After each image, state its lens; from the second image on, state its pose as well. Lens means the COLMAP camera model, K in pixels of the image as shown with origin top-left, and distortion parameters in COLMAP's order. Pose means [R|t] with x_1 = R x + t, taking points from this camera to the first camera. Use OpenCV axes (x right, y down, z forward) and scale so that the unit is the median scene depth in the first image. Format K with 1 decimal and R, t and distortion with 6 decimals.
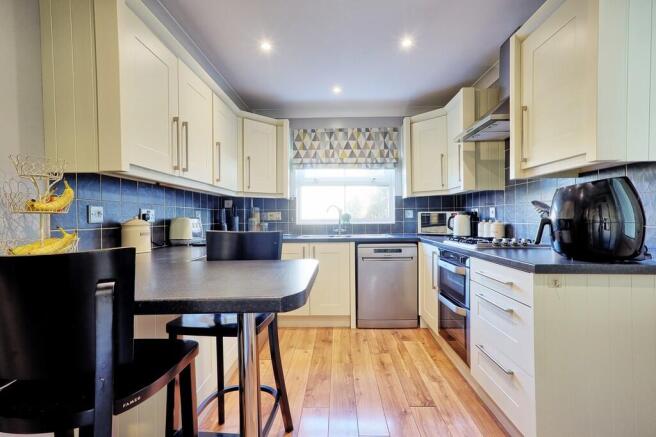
lens RADIAL K [[304.5, 0, 335.5], [0, 304.5, 218.0], [0, 0, 1]] dist [-0.020455, 0.040637]
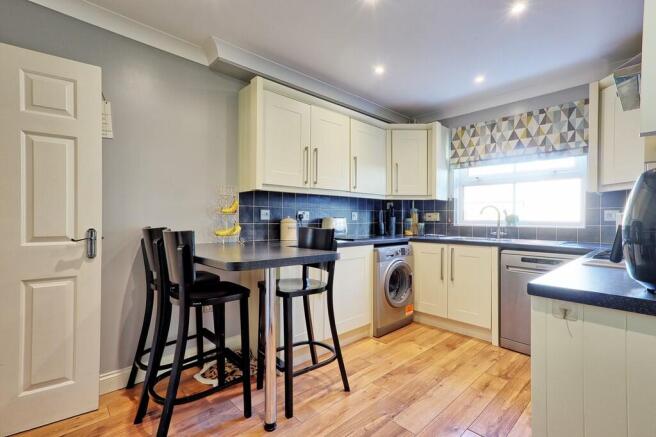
lens RADIAL K [[304.5, 0, 335.5], [0, 304.5, 218.0], [0, 0, 1]] dist [-0.020455, 0.040637]
pose [[0.713068, 0.011220, -0.701005, 0.301434], [-0.012381, 0.999918, 0.003411, -0.002179], [0.700986, 0.006247, 0.713148, 0.039599]]
